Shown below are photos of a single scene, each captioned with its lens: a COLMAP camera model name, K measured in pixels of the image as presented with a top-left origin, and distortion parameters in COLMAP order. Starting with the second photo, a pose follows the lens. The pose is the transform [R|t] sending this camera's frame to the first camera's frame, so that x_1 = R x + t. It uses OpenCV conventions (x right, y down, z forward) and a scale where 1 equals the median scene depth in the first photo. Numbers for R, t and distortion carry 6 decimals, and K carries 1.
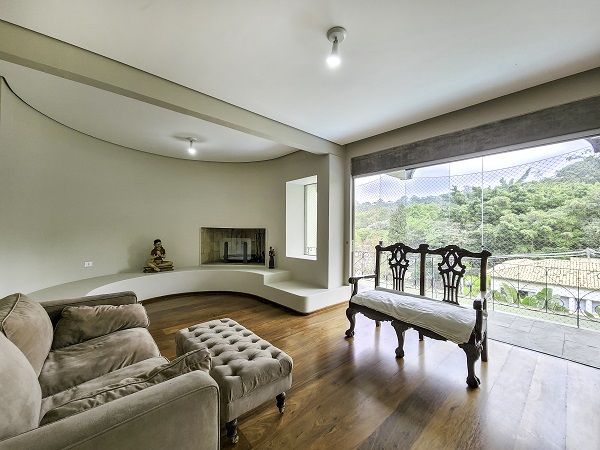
lens RADIAL K [[245.6, 0, 300.0], [0, 245.6, 225.0], [0, 0, 1]] dist [0.000299, -0.000077]
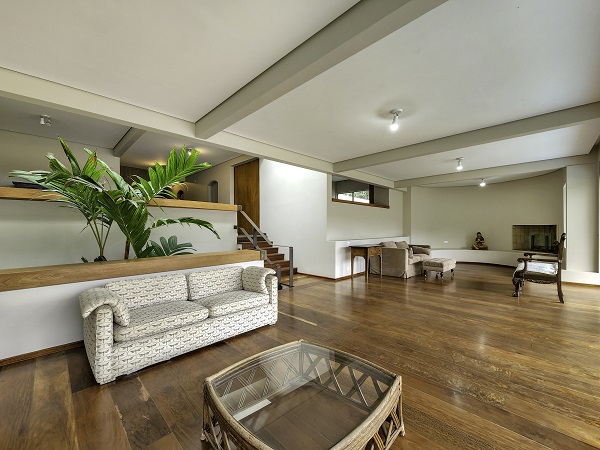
lens RADIAL K [[245.6, 0, 300.0], [0, 245.6, 225.0], [0, 0, 1]] dist [0.000299, -0.000077]
pose [[0.062339, -0.022209, -0.997808, 1.008432], [0.023754, 0.999502, -0.020763, 0.008854], [0.997772, -0.022408, 0.062835, -0.383763]]
